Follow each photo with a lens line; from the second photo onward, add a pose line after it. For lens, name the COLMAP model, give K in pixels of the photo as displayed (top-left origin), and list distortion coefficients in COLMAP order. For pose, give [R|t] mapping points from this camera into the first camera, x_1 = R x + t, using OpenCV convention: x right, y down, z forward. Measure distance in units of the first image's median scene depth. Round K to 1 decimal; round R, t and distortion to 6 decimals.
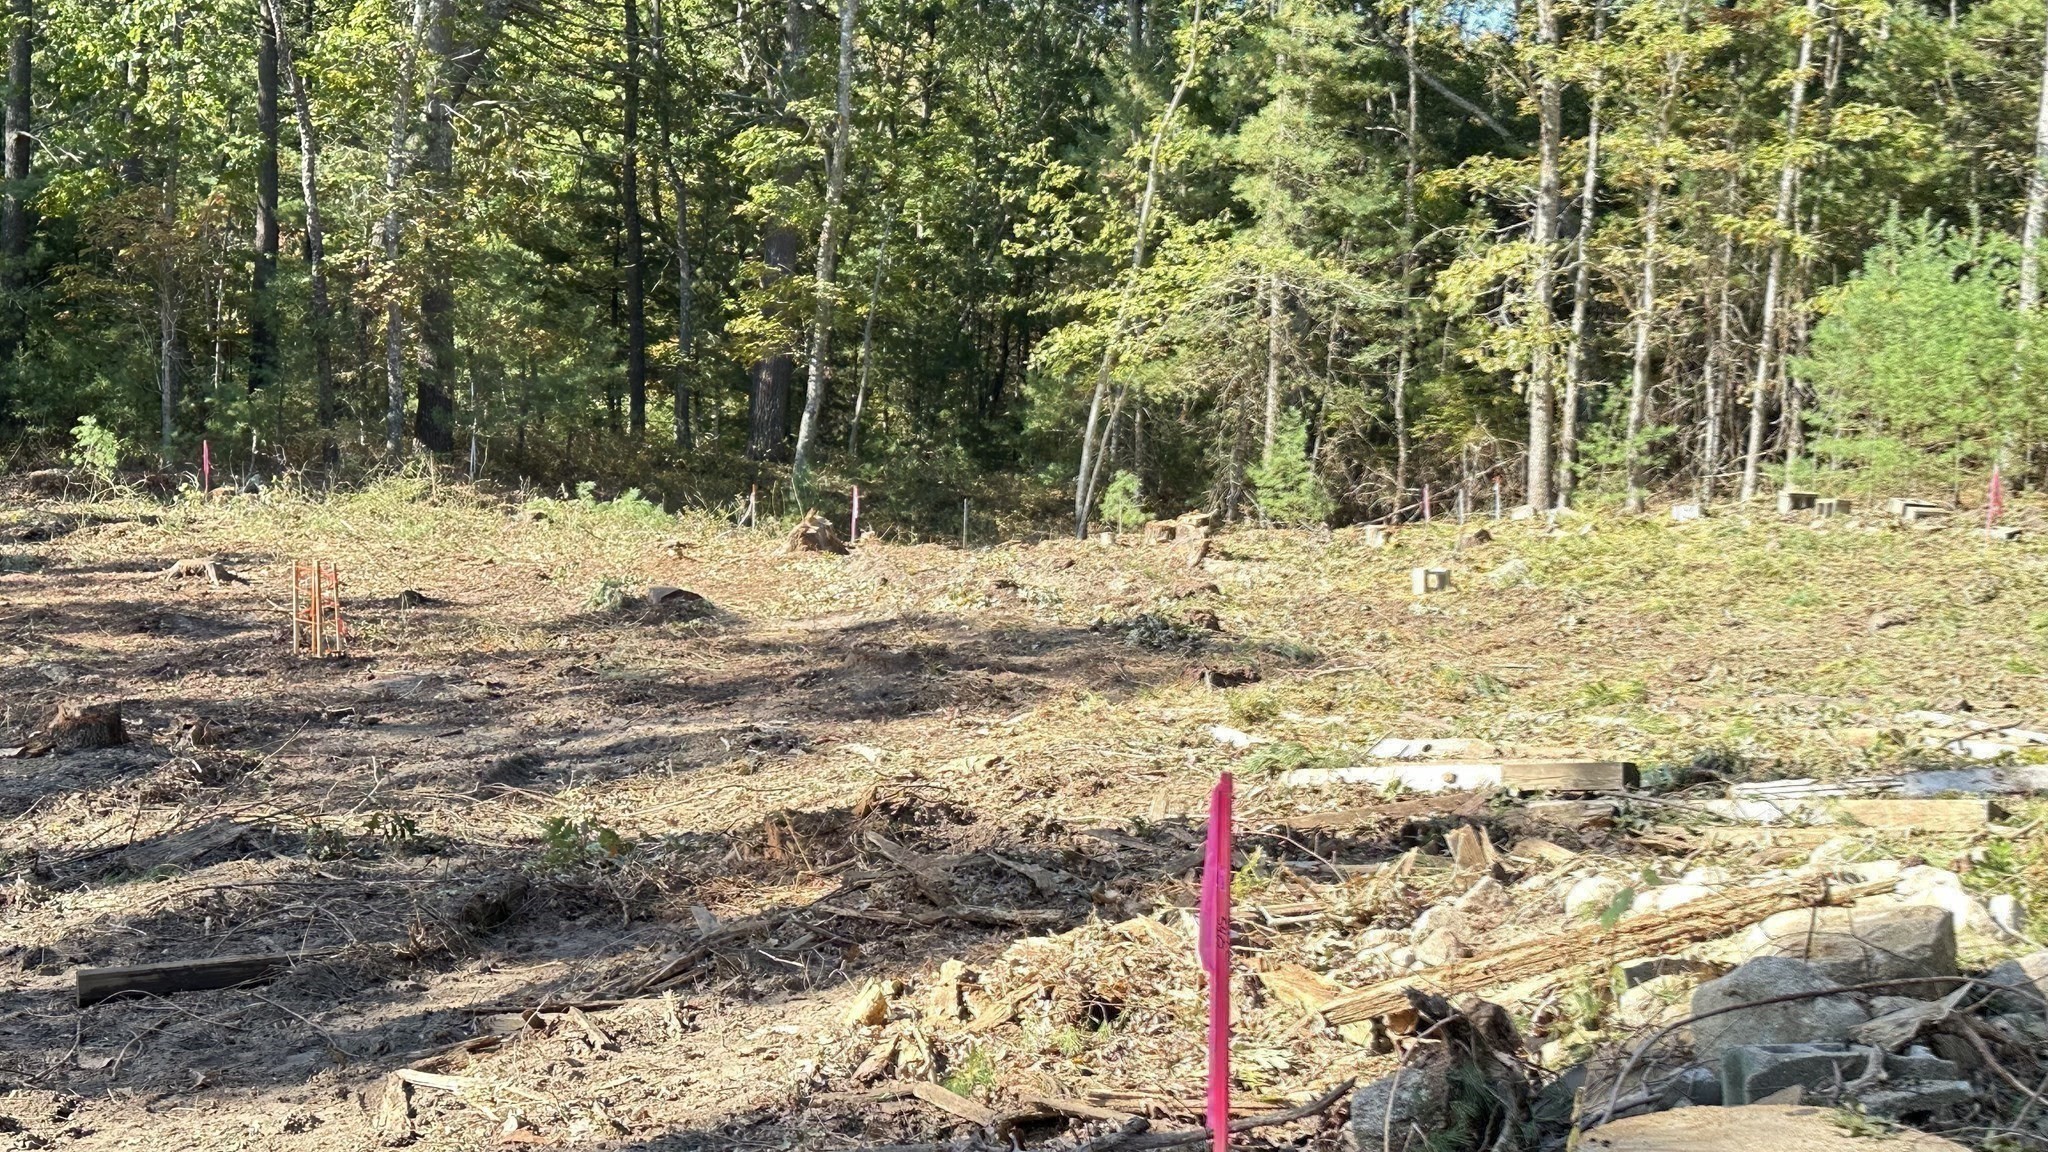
lens RADIAL K [[2479.3, 0, 1017.7], [0, 2479.3, 572.8], [0, 0, 1]] dist [0.137541, 0.000000]
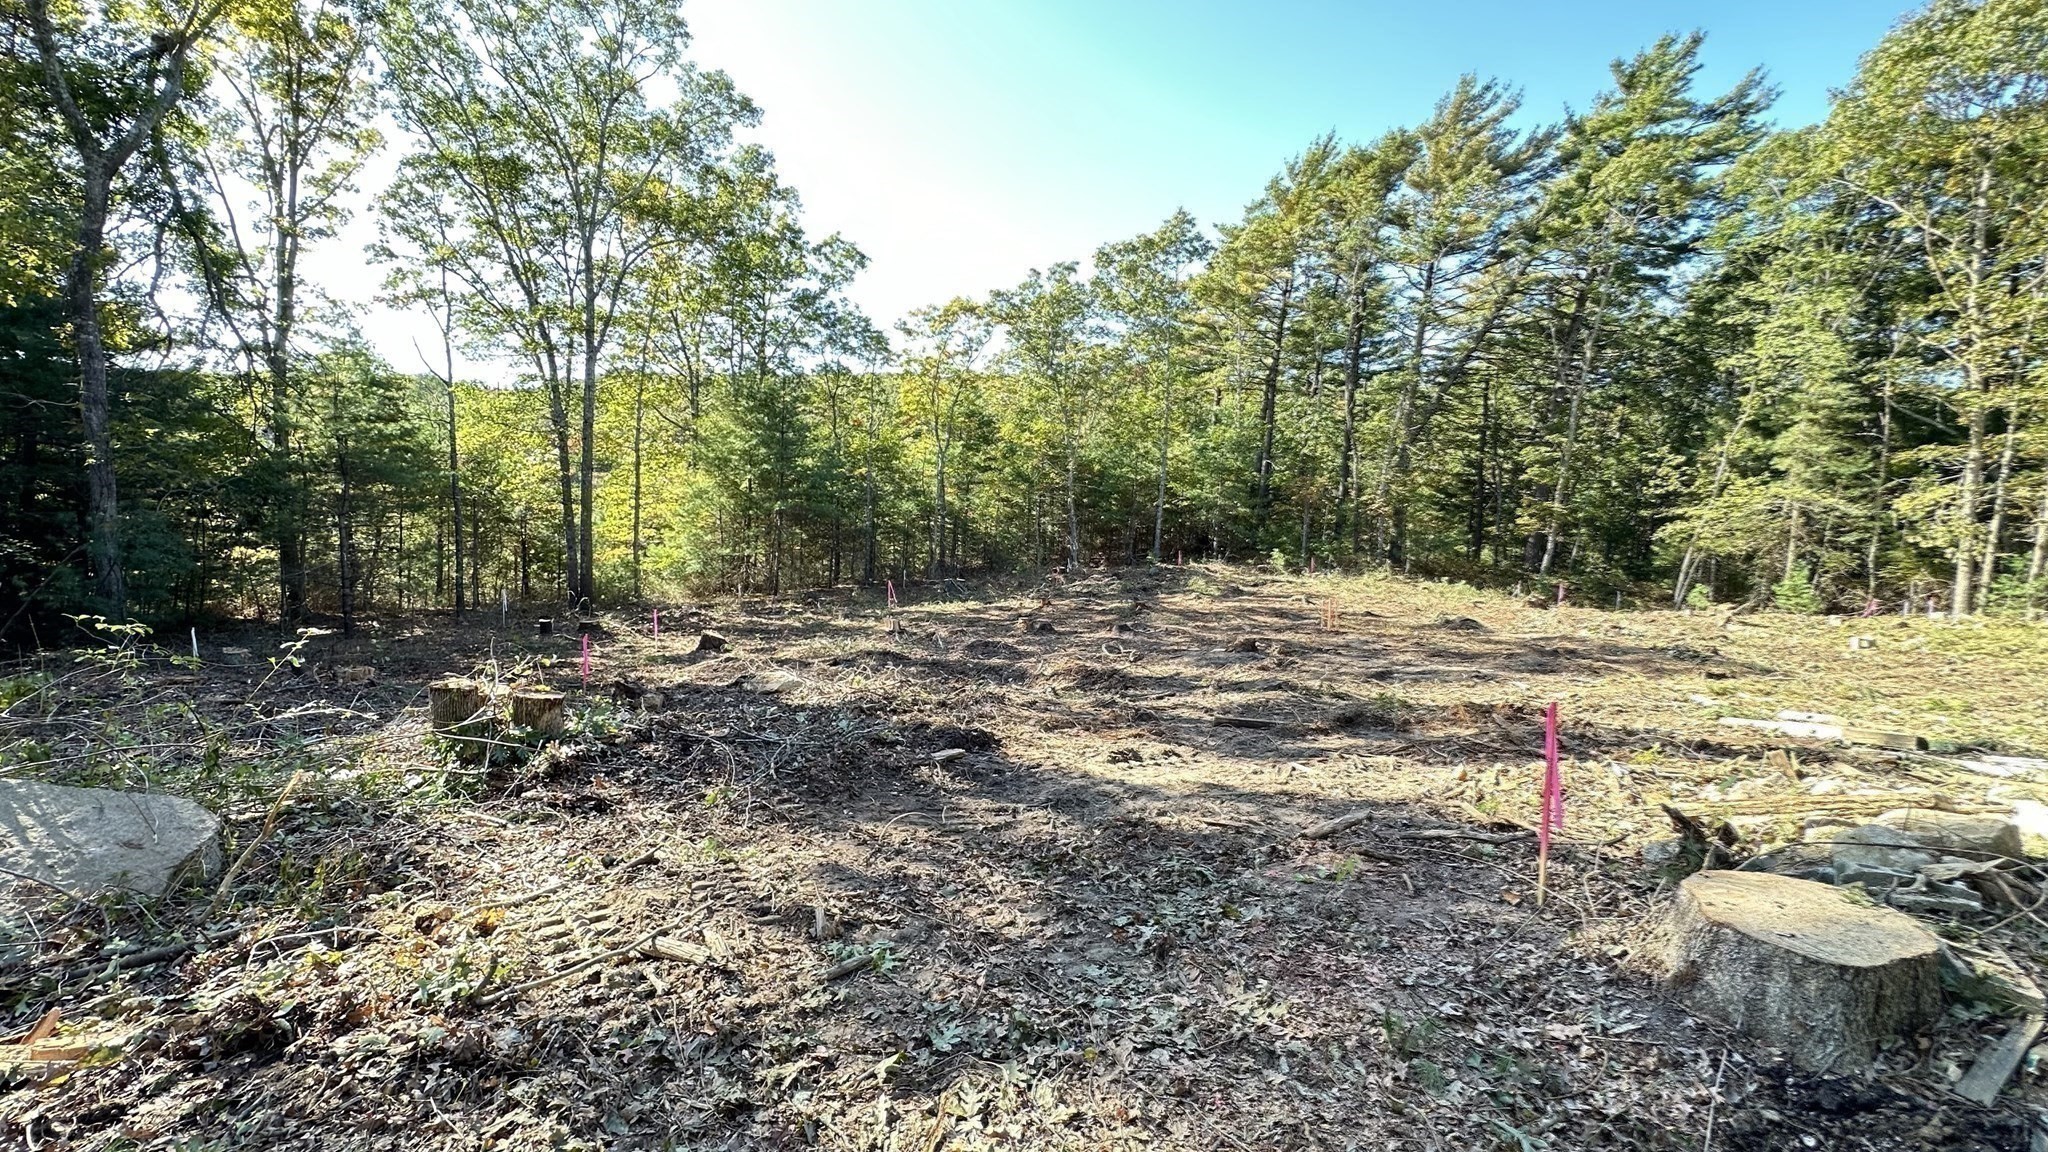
lens RADIAL K [[816.0, 0, 1025.2], [0, 816.0, 570.2], [0, 0, 1]] dist [-0.001721, 0.000200]
pose [[0.782487, 0.047487, -0.620853, 0.021050], [-0.069235, 0.997540, -0.010961, -0.001328], [0.618805, 0.051562, 0.783850, -0.003015]]
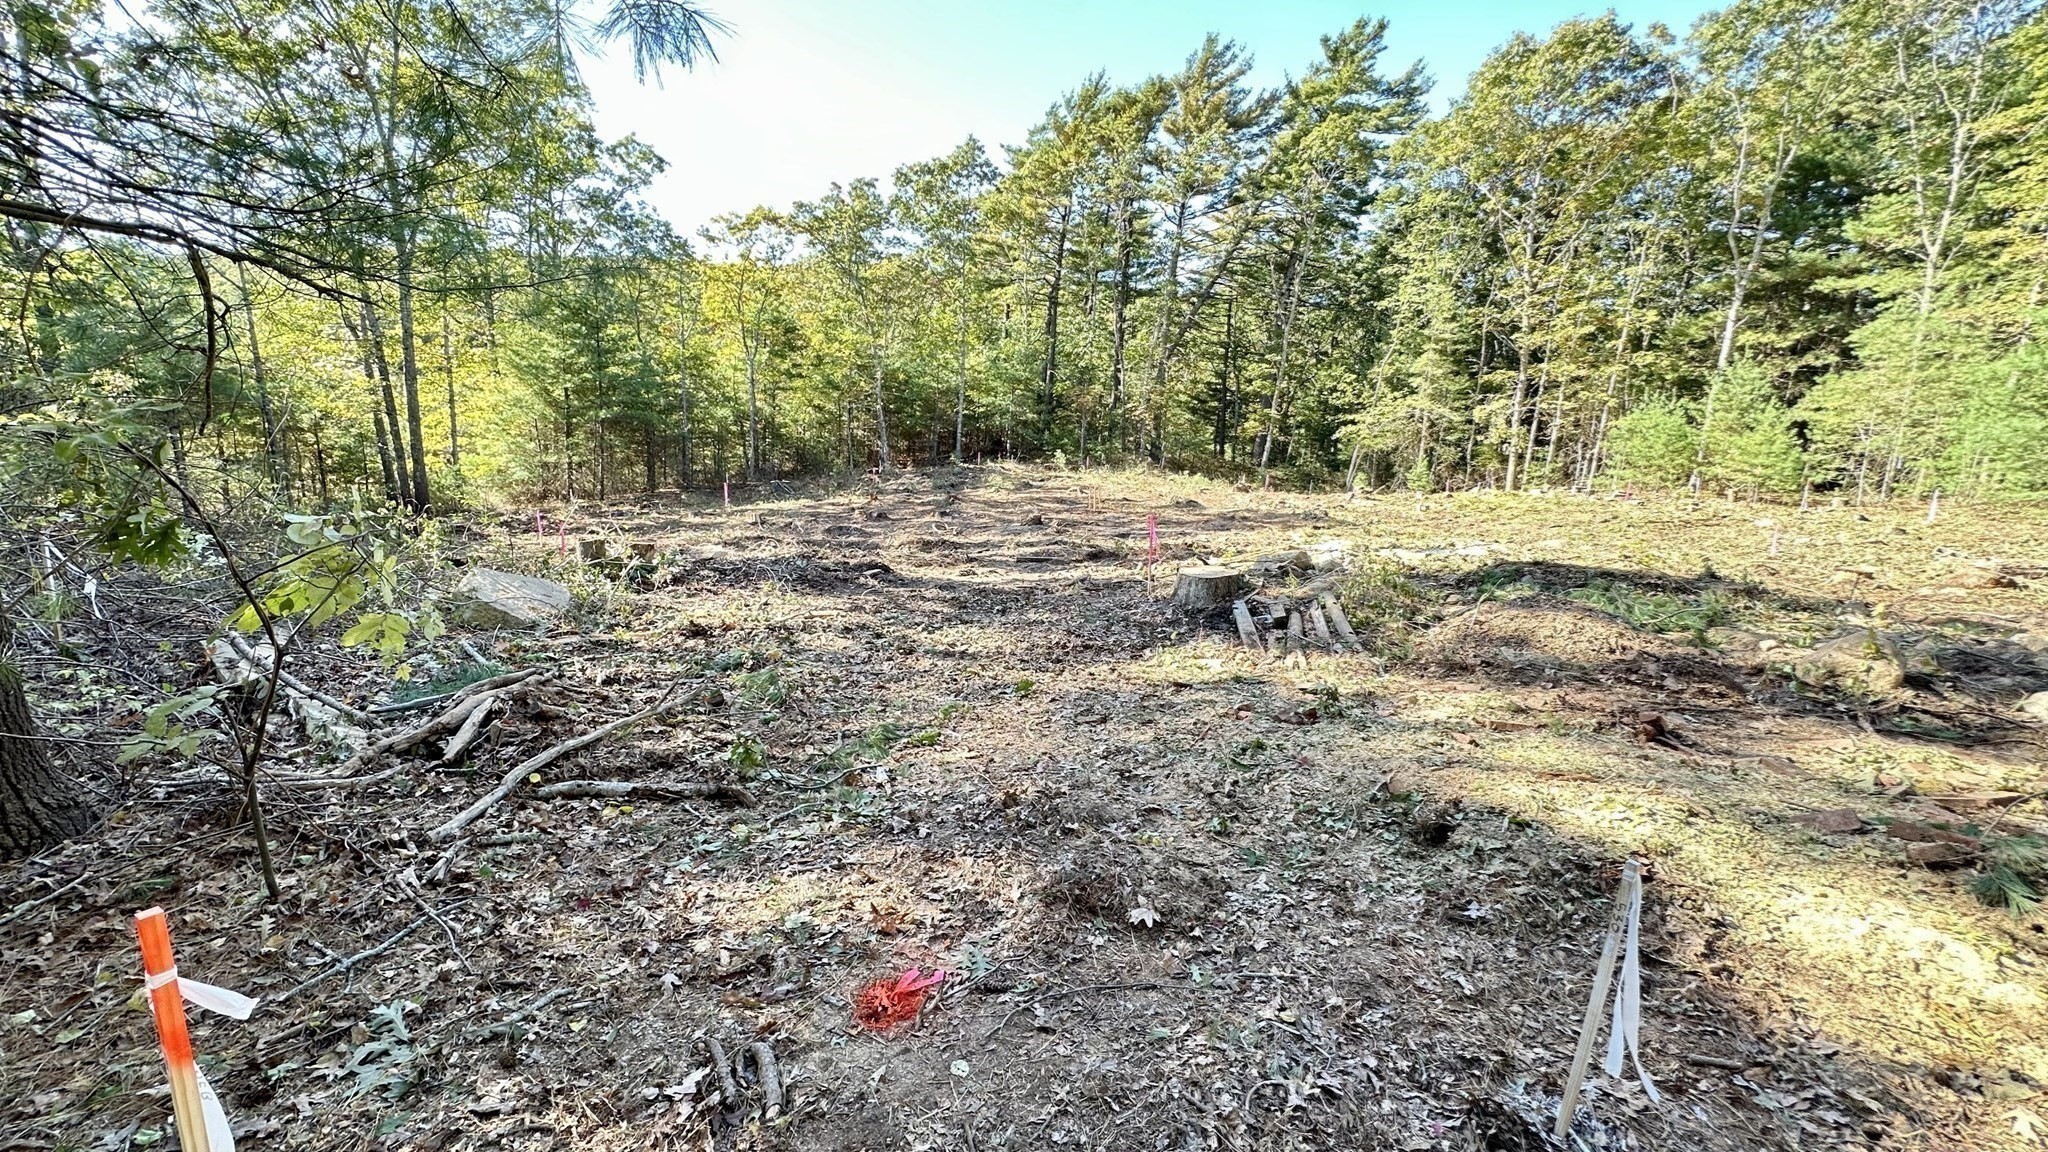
lens RADIAL K [[816.0, 0, 1027.6], [0, 816.0, 575.9], [0, 0, 1]] dist [-0.001721, 0.000200]
pose [[0.914534, 0.082225, -0.396065, 0.077311], [-0.045857, 0.993885, 0.100450, 0.005004], [0.401902, -0.073702, 0.912712, -0.131459]]
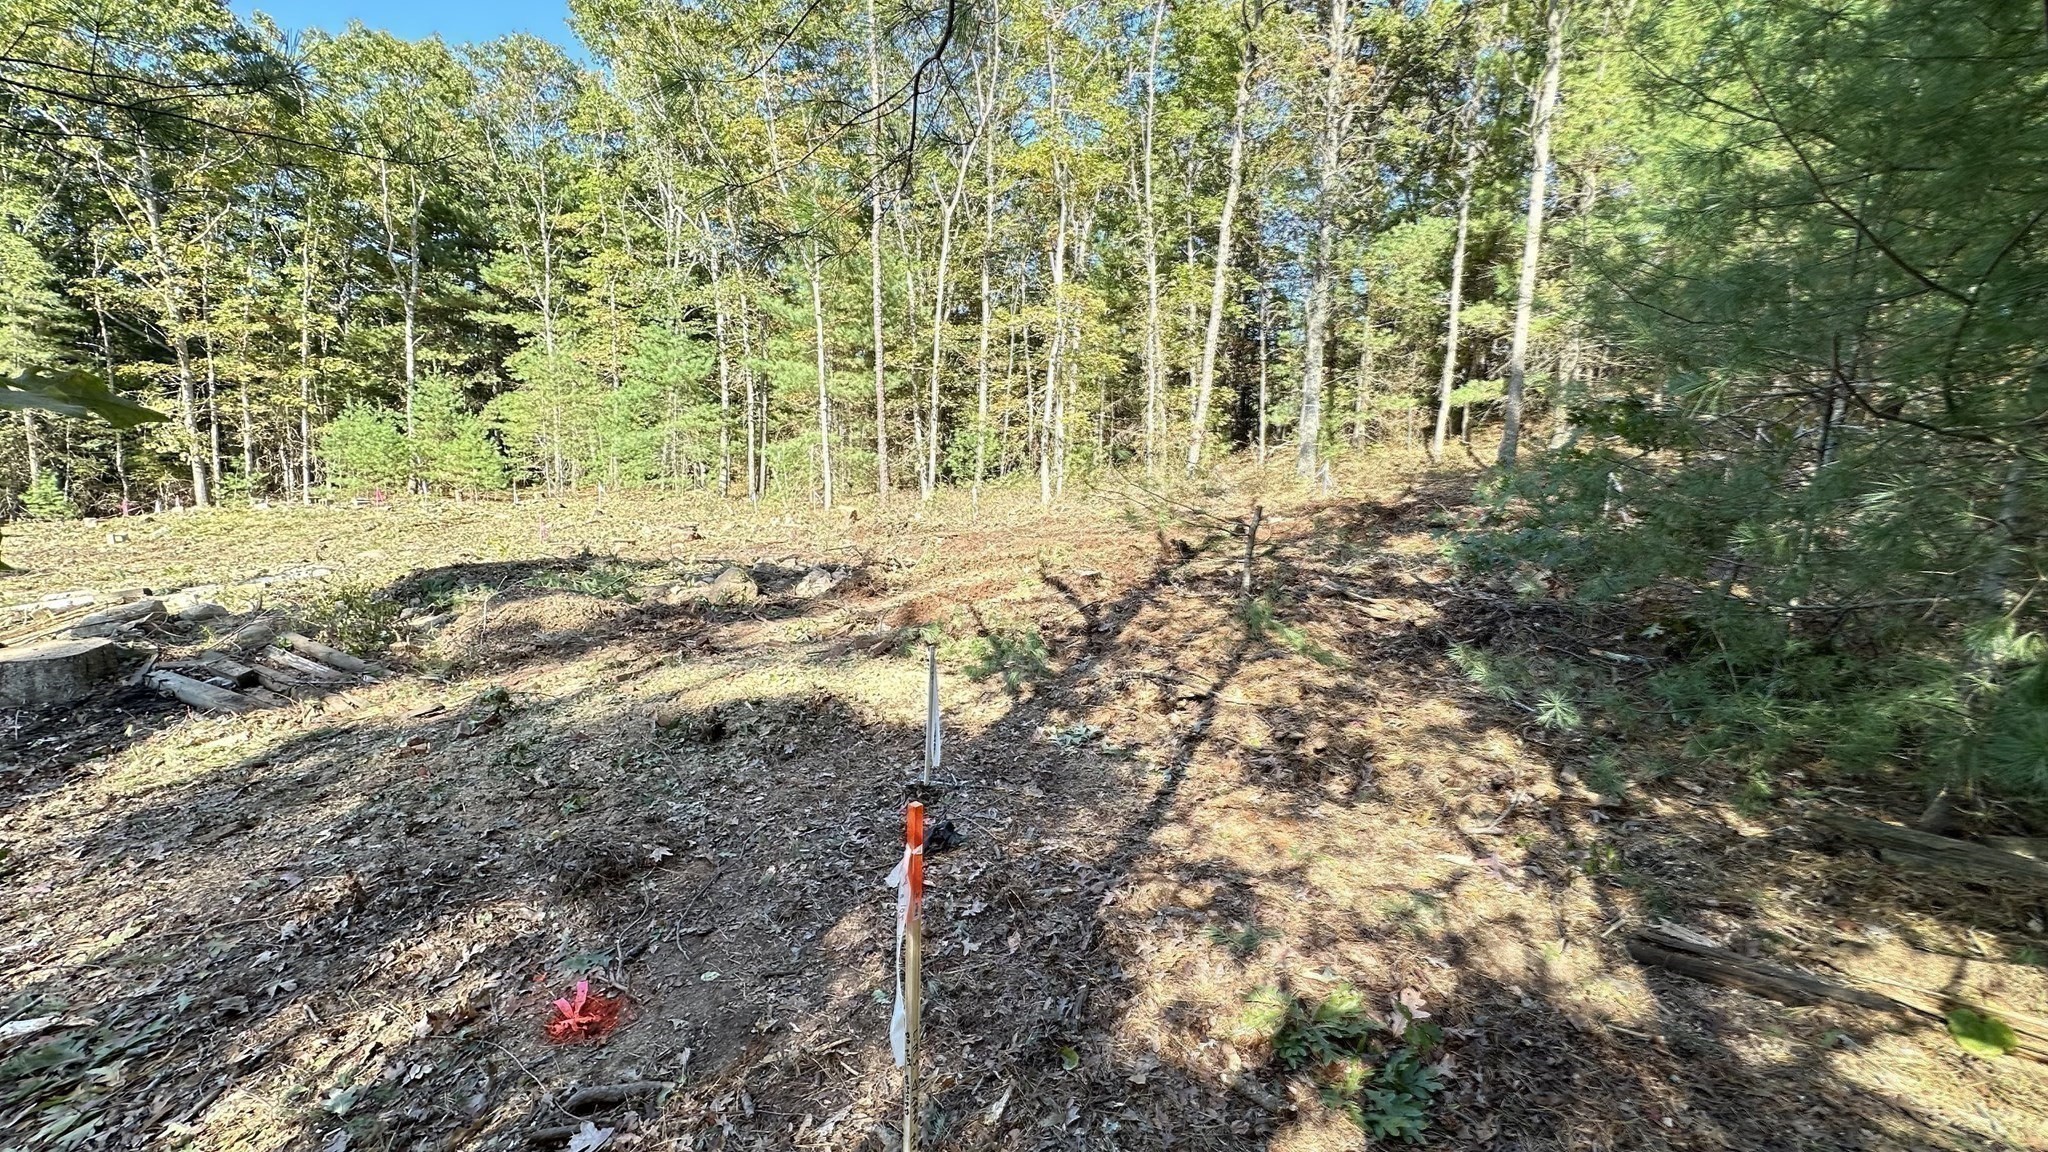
lens RADIAL K [[816.0, 0, 1024.3], [0, 816.0, 573.0], [0, 0, 1]] dist [-0.001721, 0.000200]
pose [[0.576353, -0.116422, 0.808865, 0.015140], [0.058355, 0.993136, 0.101365, 0.004921], [-0.815114, -0.011221, 0.579191, -0.146727]]
